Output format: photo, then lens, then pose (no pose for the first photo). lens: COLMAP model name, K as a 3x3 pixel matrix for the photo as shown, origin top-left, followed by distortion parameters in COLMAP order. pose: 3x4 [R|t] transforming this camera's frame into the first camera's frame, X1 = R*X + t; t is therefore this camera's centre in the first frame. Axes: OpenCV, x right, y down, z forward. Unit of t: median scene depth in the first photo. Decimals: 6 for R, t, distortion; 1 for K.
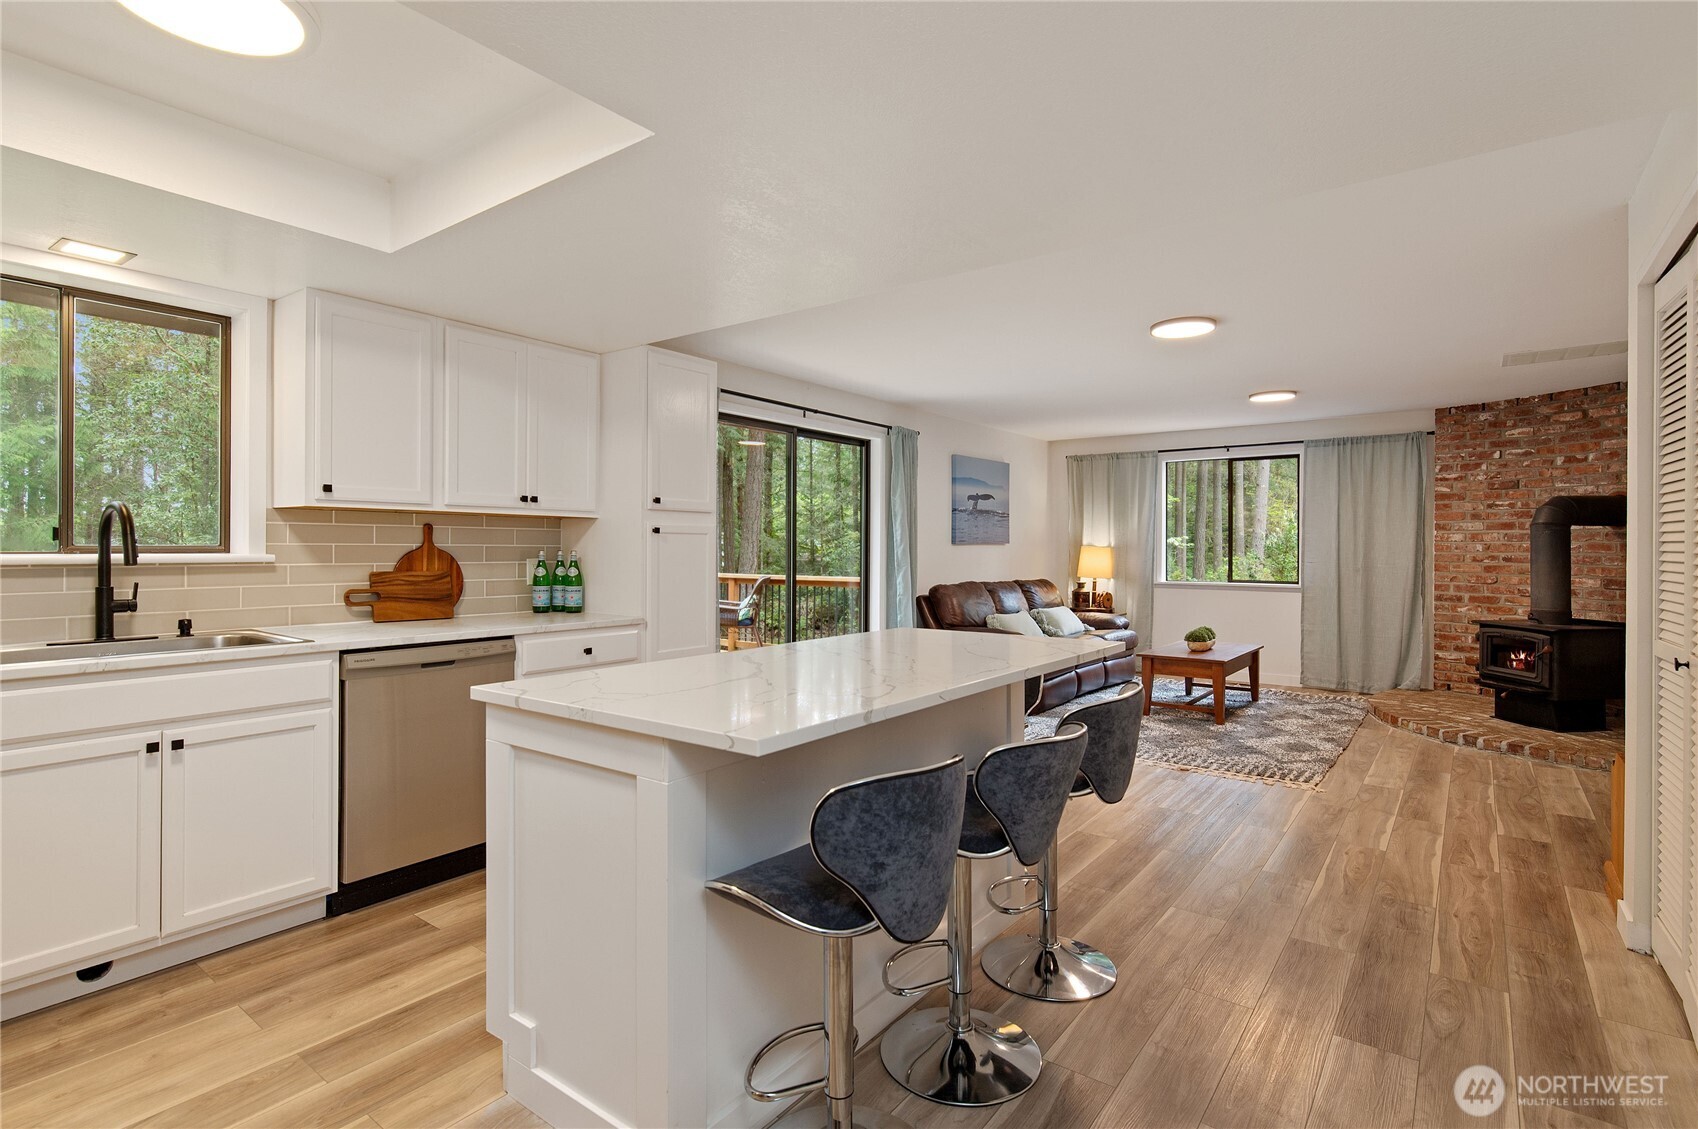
lens RADIAL K [[816.7, 0, 846.2], [0, 816.7, 551.9], [0, 0, 1]] dist [0.002742, -0.000101]
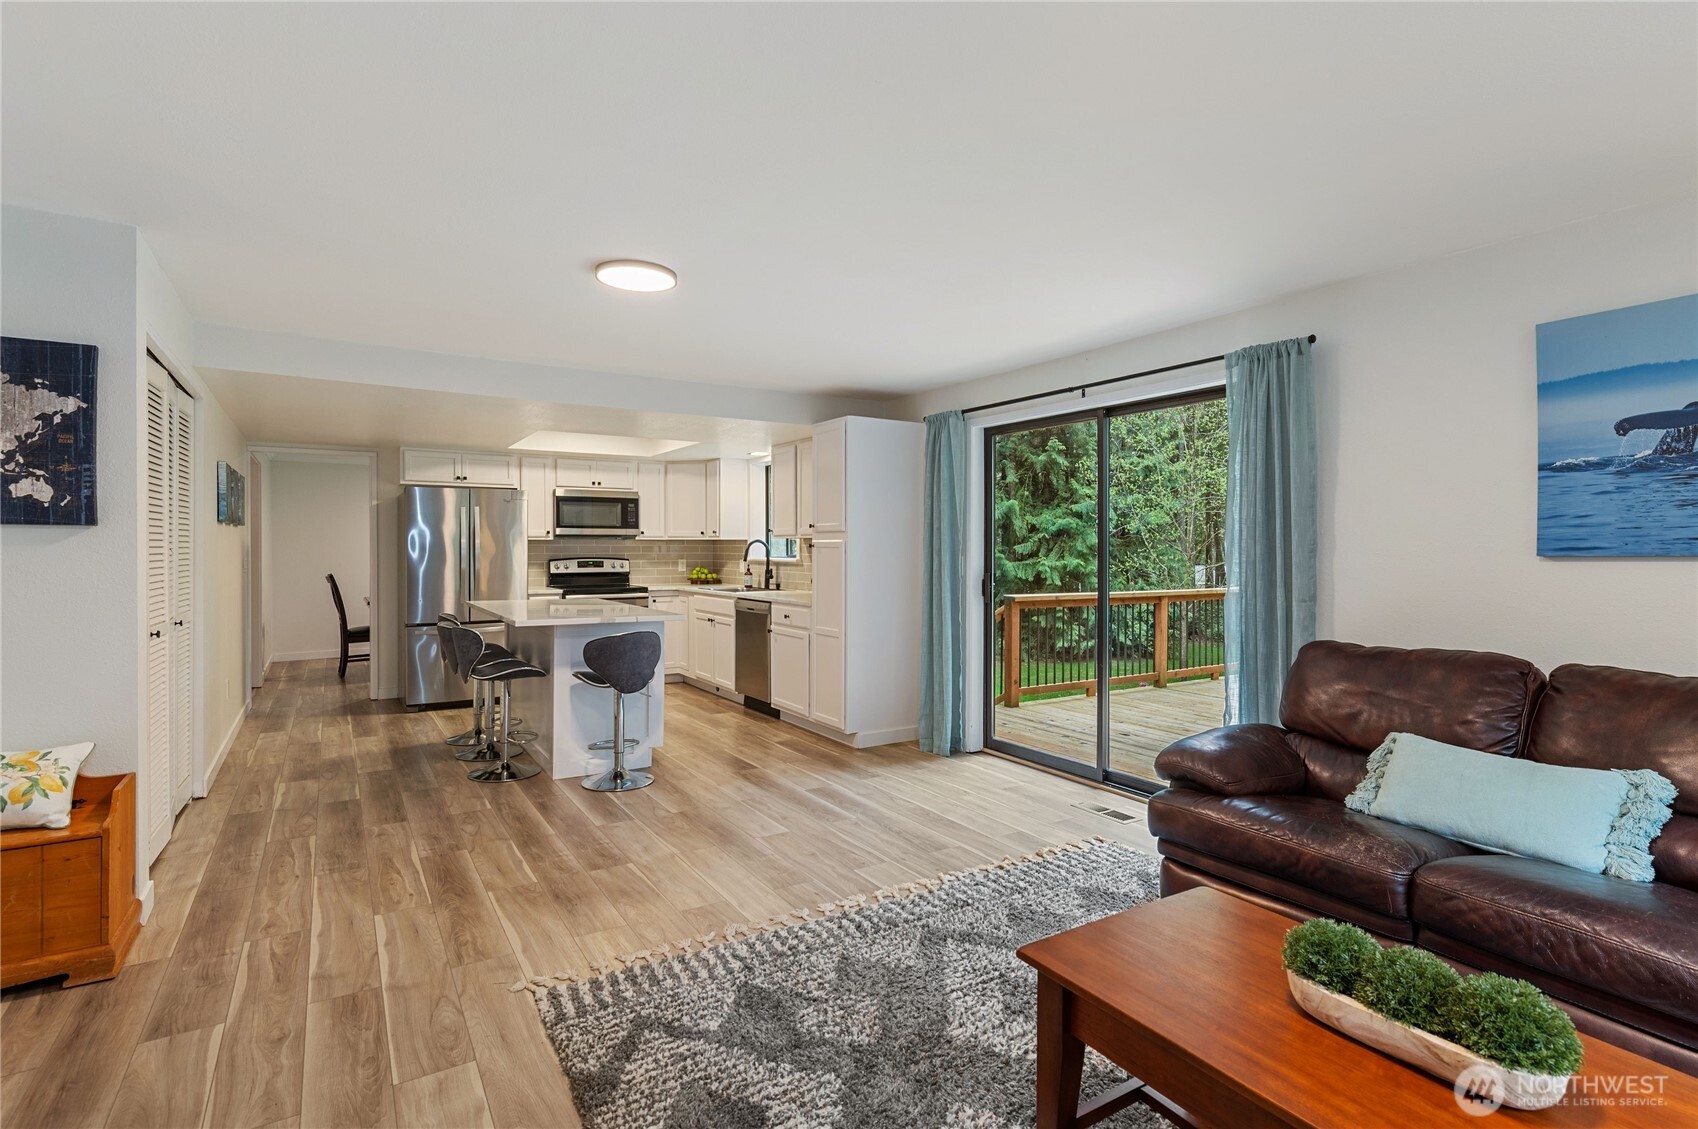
lens RADIAL K [[816.7, 0, 846.2], [0, 816.7, 551.9], [0, 0, 1]] dist [0.002742, -0.000101]
pose [[-0.346070, -0.003191, -0.938203, 0.686856], [-0.011473, 0.999934, 0.000831, -0.009864], [0.938138, 0.011052, -0.346084, 0.933020]]
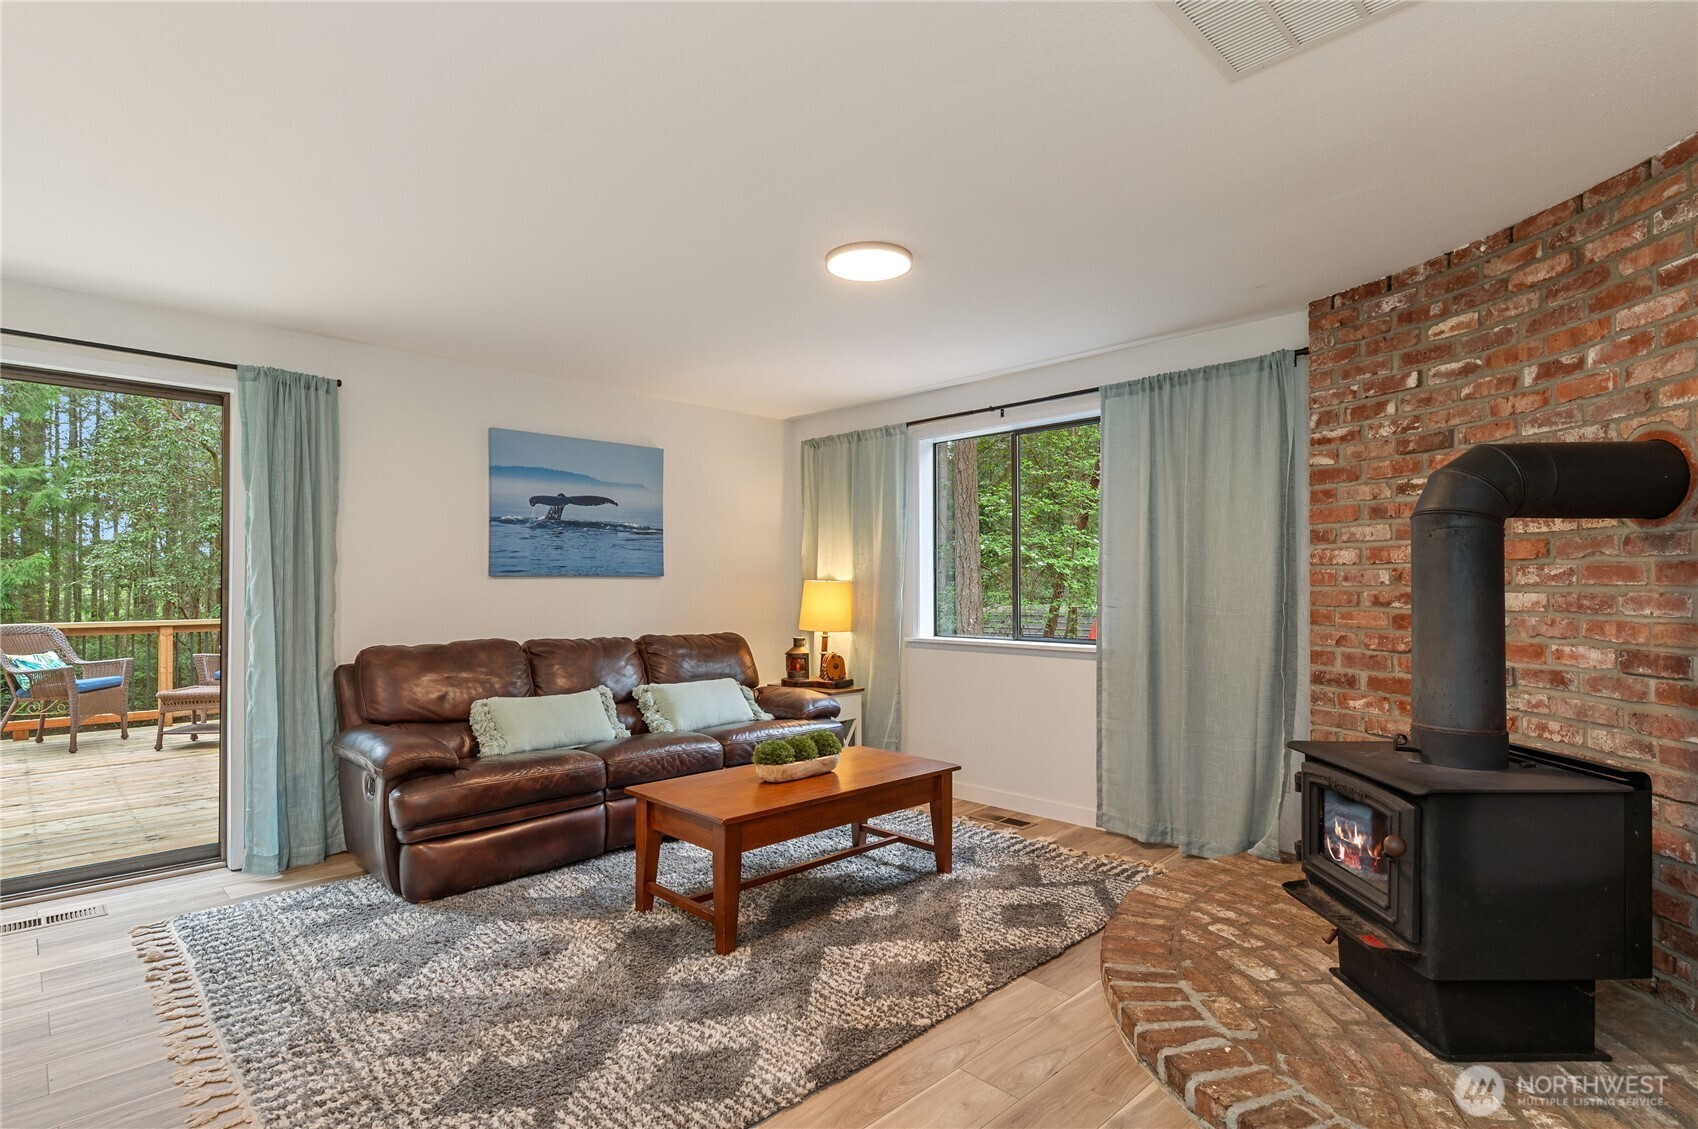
lens RADIAL K [[837.2, 0, 852.6], [0, 837.2, 583.7], [0, 0, 1]] dist [0.004105, 0.000404]
pose [[0.990999, -0.004092, -0.133807, 0.540343], [0.002626, 0.999935, -0.011134, 0.003610], [0.133844, 0.010682, 0.990945, 0.478576]]
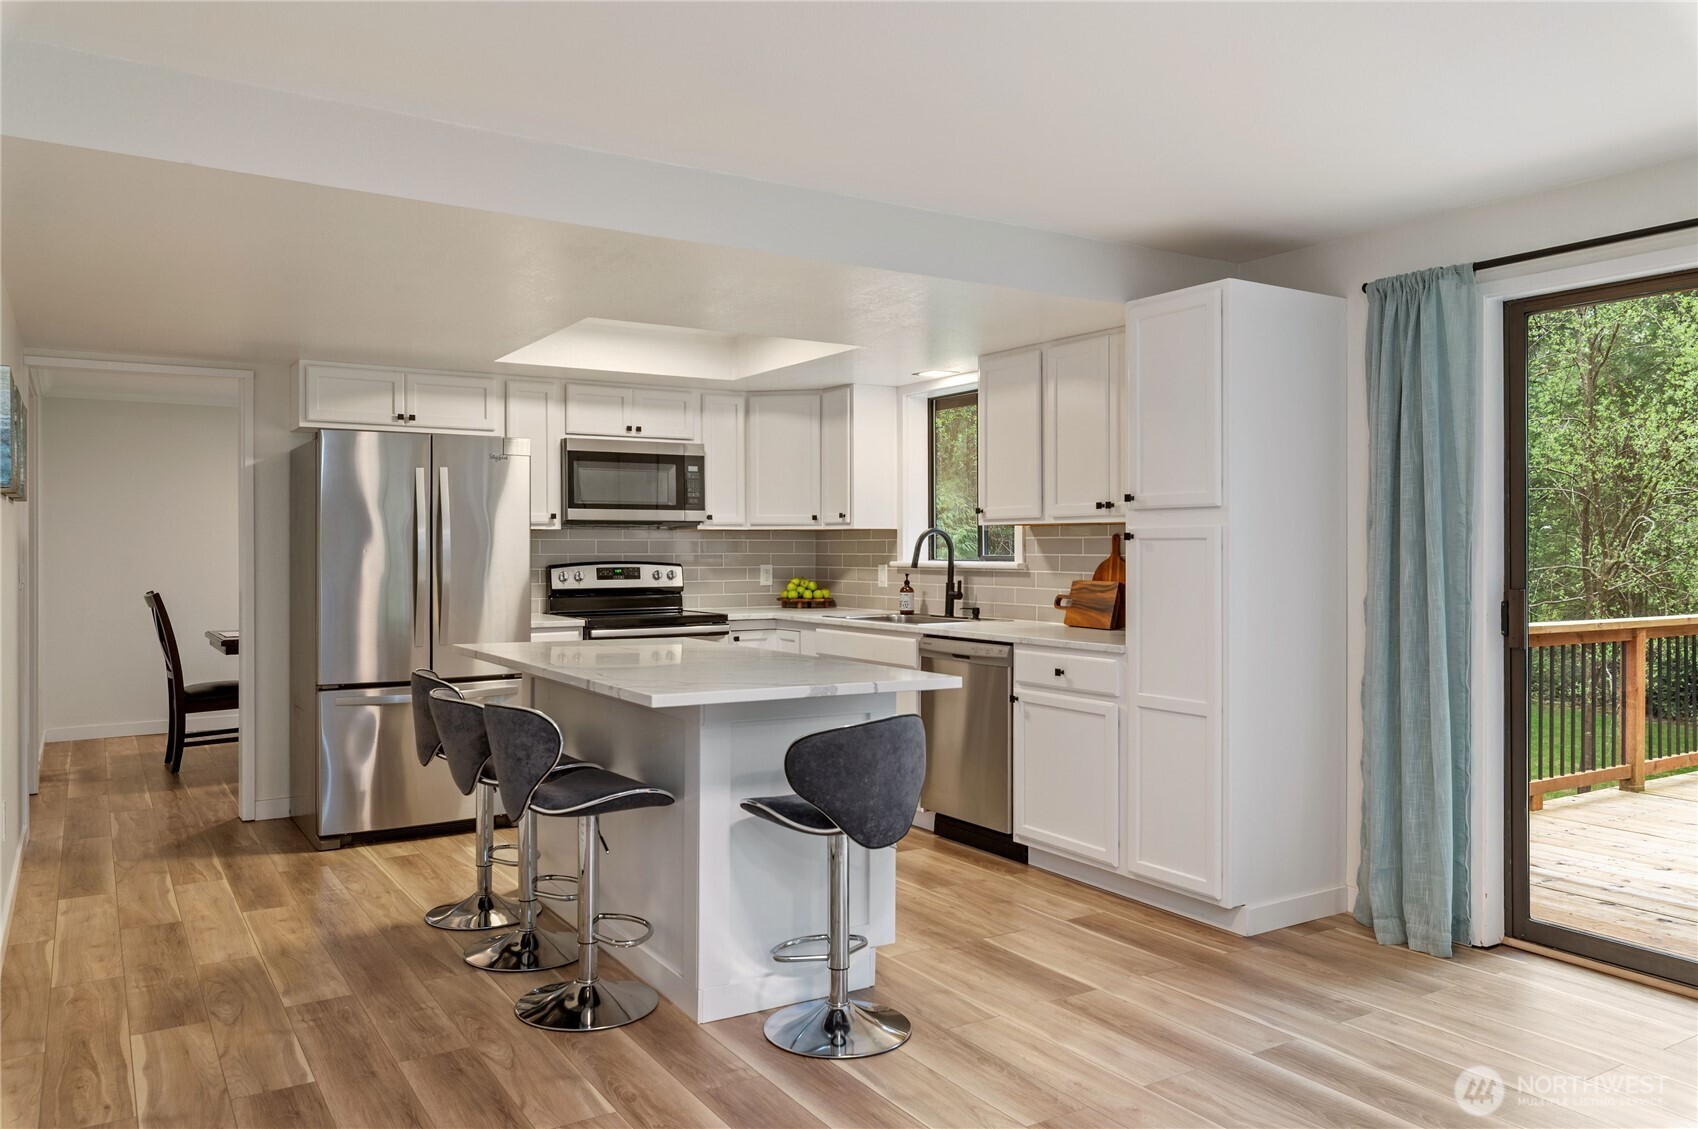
lens RADIAL K [[1207.0, 0, 843.9], [0, 1207.0, 548.8], [0, 0, 1]] dist [0.001027, 0.001152]
pose [[-0.347886, -0.007384, -0.937508, 0.555804], [-0.009661, 0.999944, -0.004291, -0.003932], [0.937487, 0.007565, -0.347938, 0.674778]]
